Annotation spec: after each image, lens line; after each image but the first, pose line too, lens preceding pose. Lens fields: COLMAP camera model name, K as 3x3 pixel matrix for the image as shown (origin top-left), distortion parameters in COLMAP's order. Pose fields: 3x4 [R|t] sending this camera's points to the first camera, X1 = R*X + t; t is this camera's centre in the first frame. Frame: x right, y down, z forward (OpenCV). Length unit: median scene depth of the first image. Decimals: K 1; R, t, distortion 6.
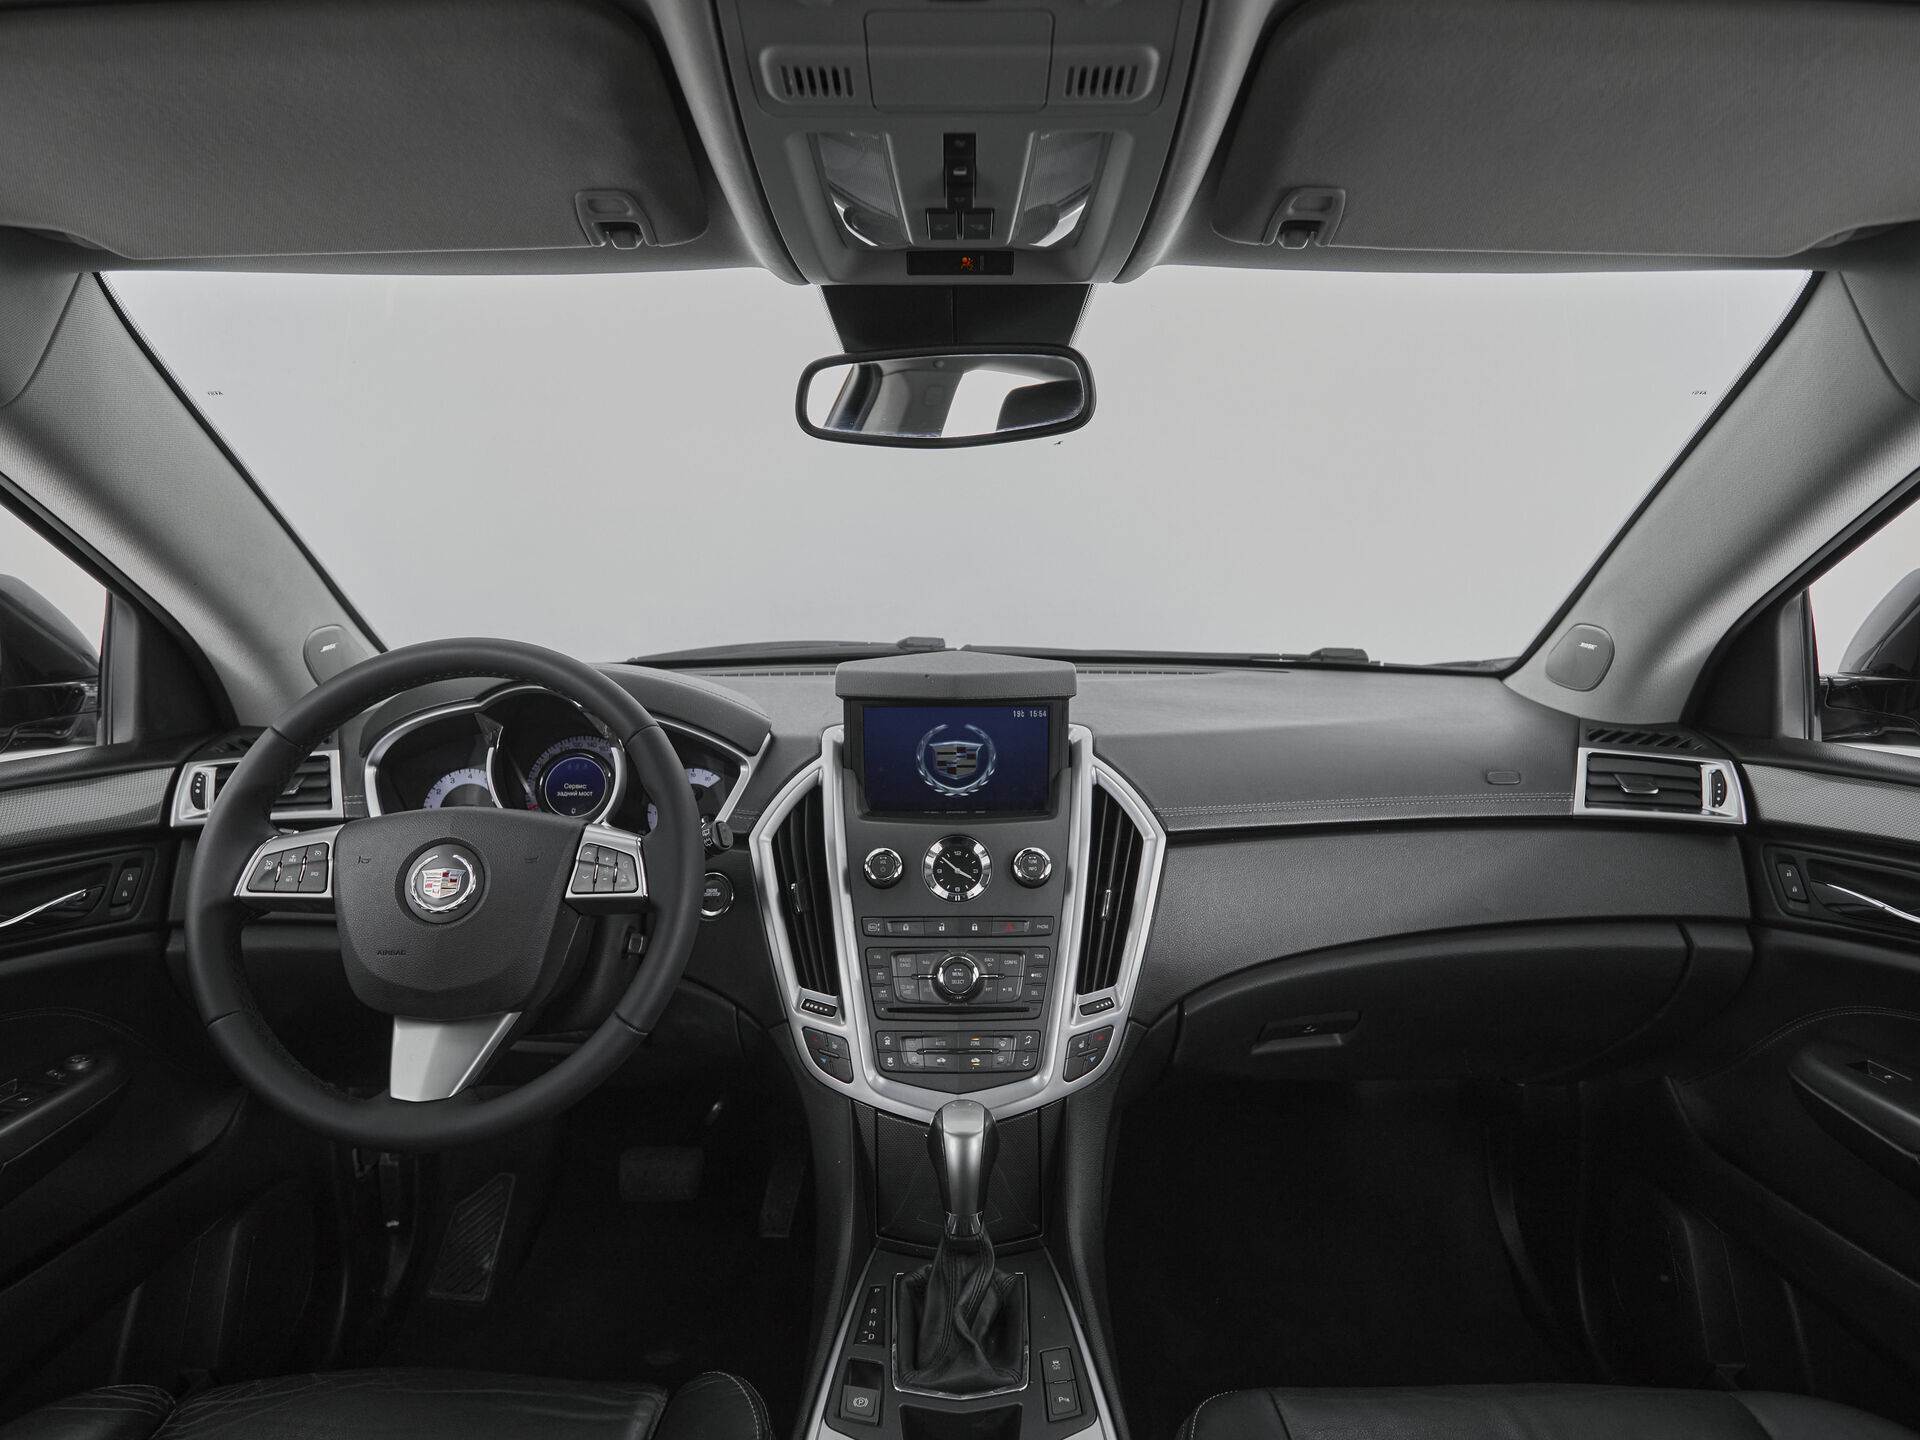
lens RADIAL K [[1037.8, 0, 960.0], [0, 1037.8, 720.0], [0, 0, 1]] dist [-0.006430, 0.000259]
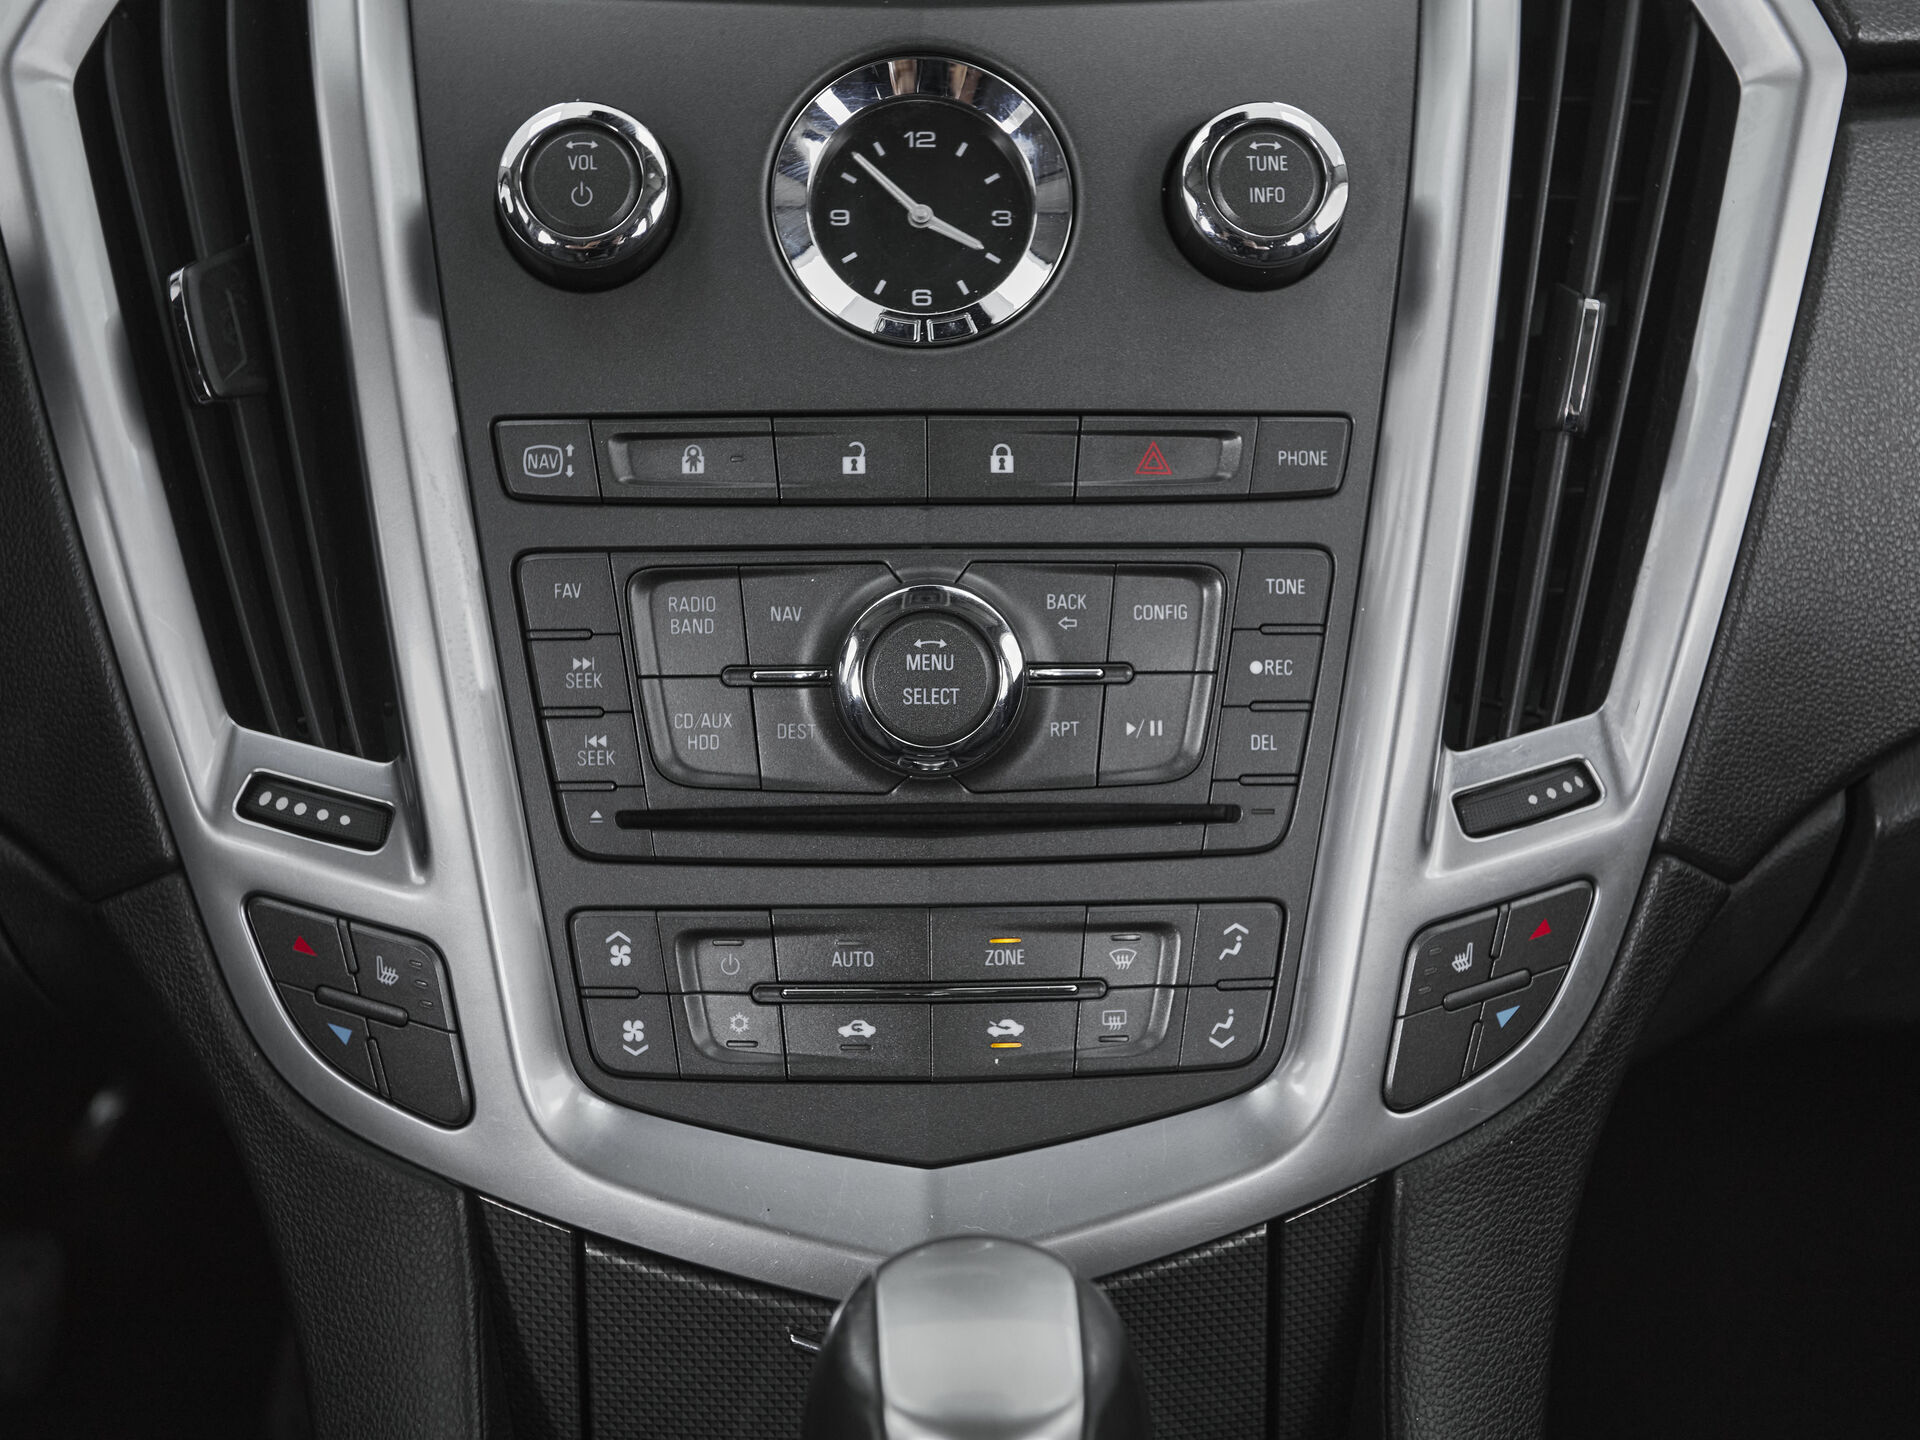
lens RADIAL K [[2322.9, 0, 927.5], [0, 2322.9, 719.3], [0, 0, 1]] dist [0.002385, 0.127699]
pose [[0.999355, -0.004821, 0.035583, -0.019464], [-0.004013, 0.969745, 0.244086, 0.129520], [-0.035683, -0.244071, 0.969101, 0.493191]]
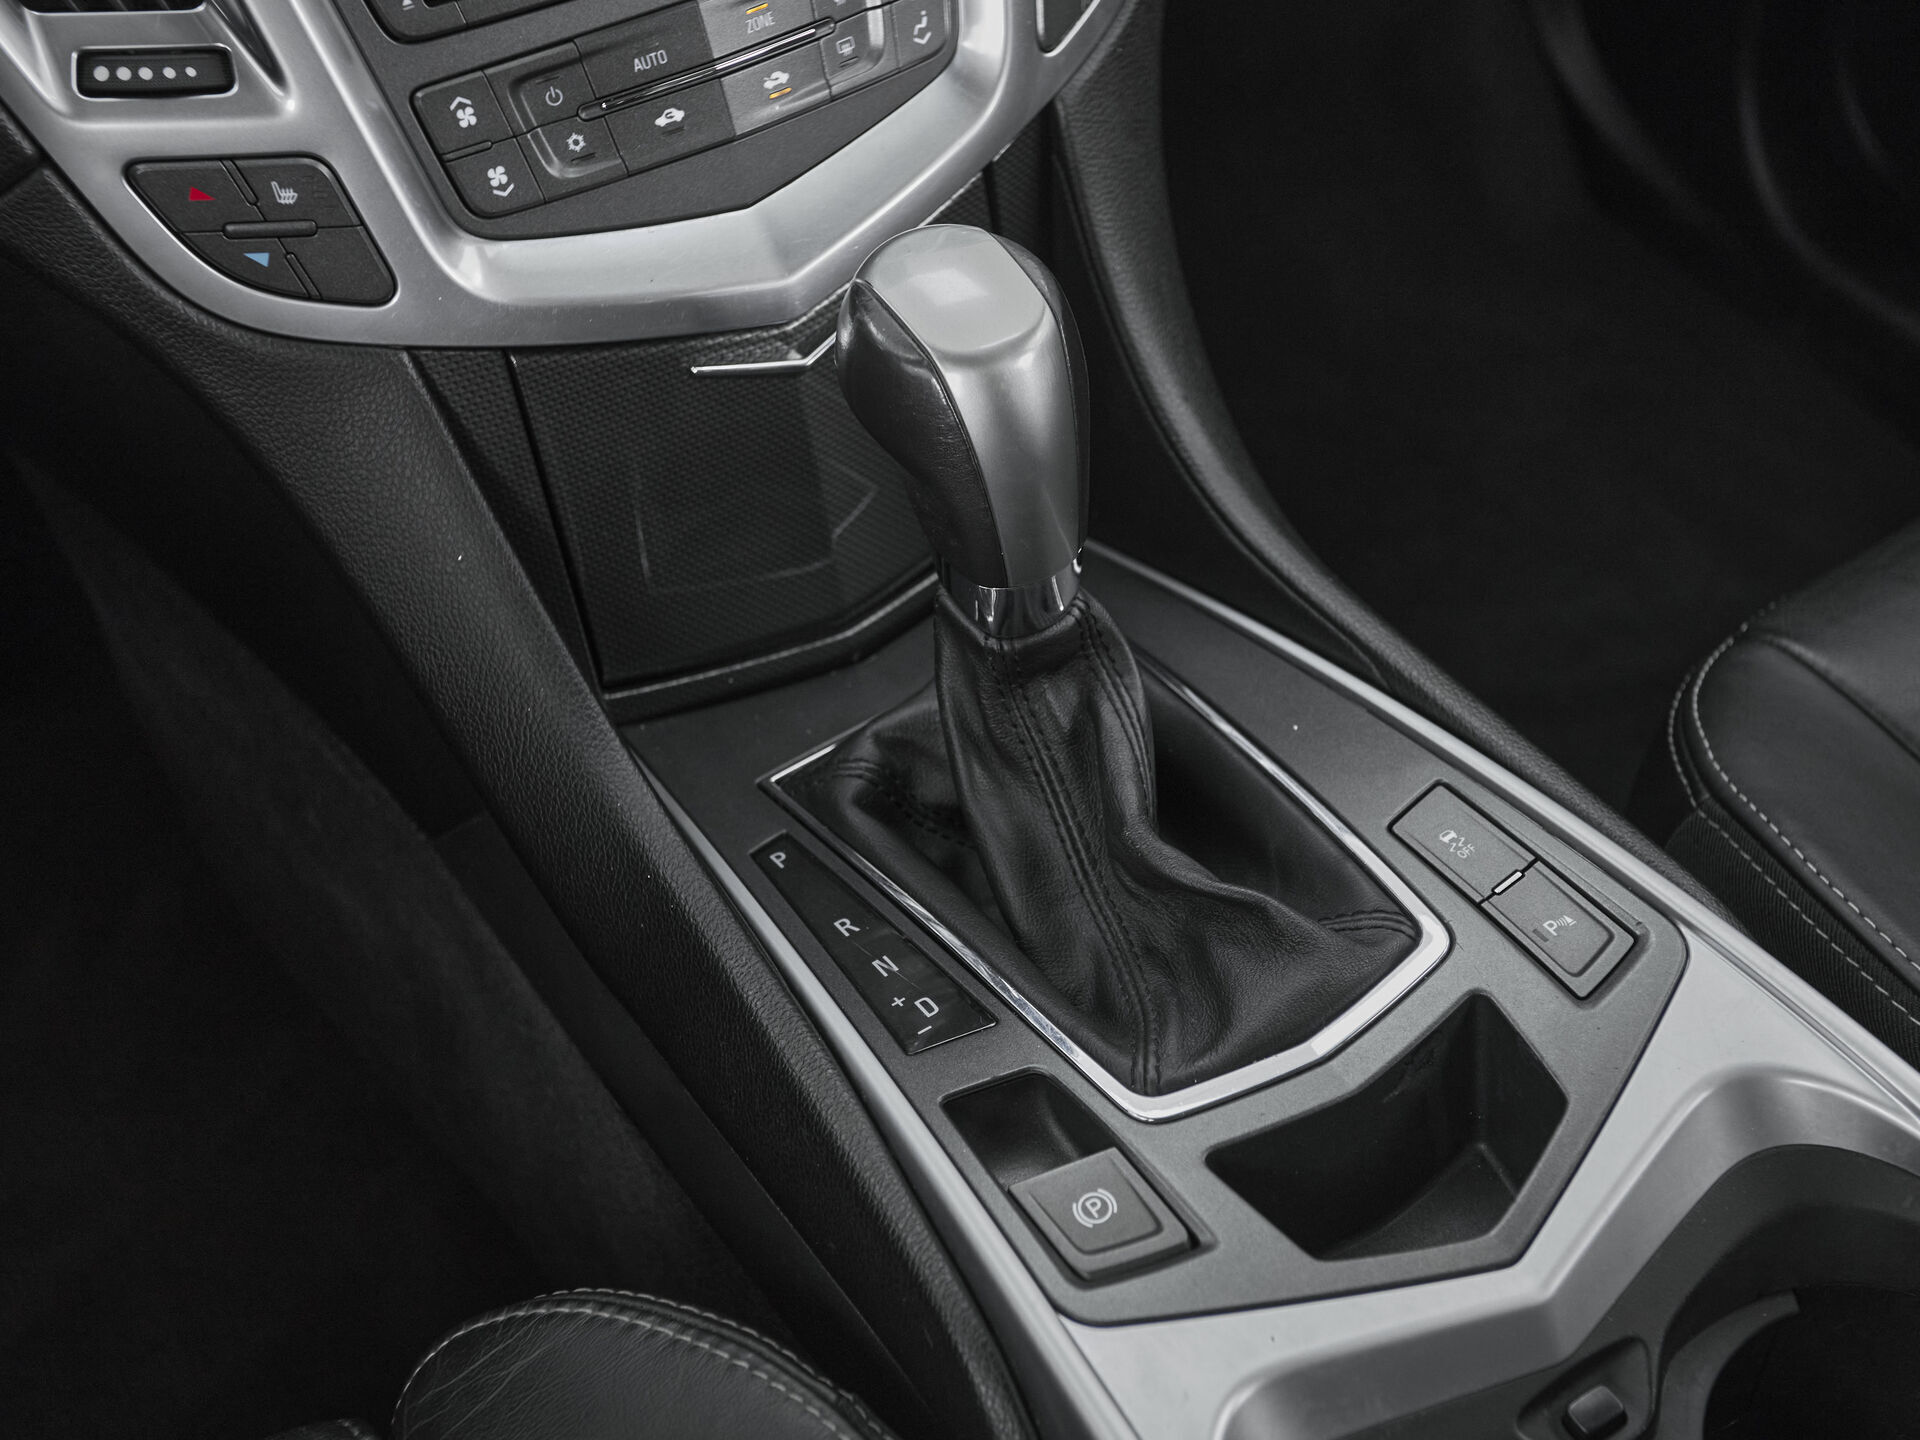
lens RADIAL K [[2333.5, 0, 971.9], [0, 2333.5, 719.2], [0, 0, 1]] dist [0.010194, 0.107235]
pose [[0.837529, -0.409299, 0.361967, -0.232058], [0.089271, 0.756067, 0.648377, 0.047404], [-0.539051, -0.510722, 0.669767, 0.429698]]
